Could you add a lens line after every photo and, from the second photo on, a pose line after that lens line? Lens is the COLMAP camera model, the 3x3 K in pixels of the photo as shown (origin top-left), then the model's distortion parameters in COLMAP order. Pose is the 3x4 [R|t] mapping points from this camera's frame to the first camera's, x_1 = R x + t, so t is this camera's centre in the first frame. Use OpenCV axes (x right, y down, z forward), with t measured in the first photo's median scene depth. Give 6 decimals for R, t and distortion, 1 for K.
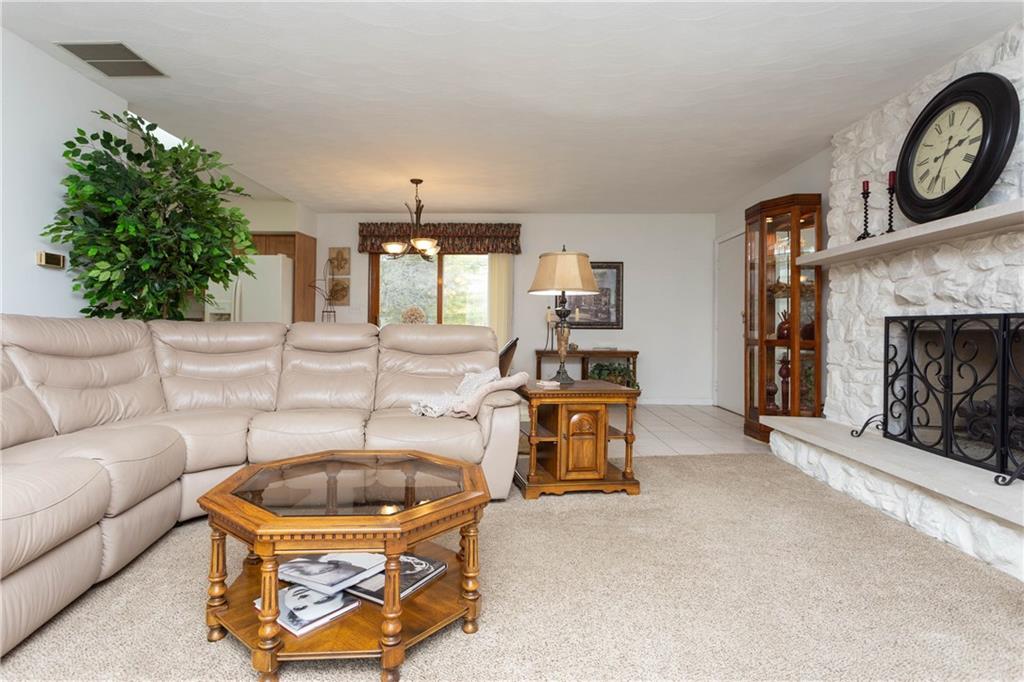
lens RADIAL K [[537.0, 0, 465.6], [0, 537.0, 323.3], [0, 0, 1]] dist [0.002703, -0.000780]
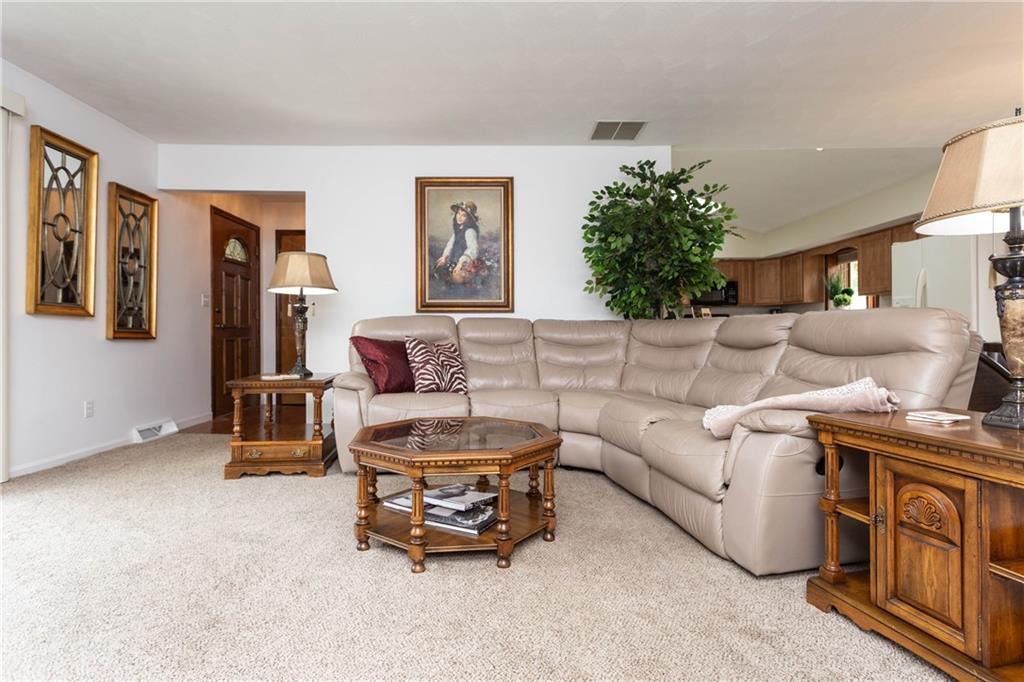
lens RADIAL K [[512.3, 0, 506.2], [0, 512.3, 336.2], [0, 0, 1]] dist [0.002005, 0.003030]
pose [[0.071347, -0.006711, -0.997429, 0.626346], [0.016288, 0.999852, -0.005562, 0.037319], [0.997319, -0.015849, 0.071446, 0.617450]]
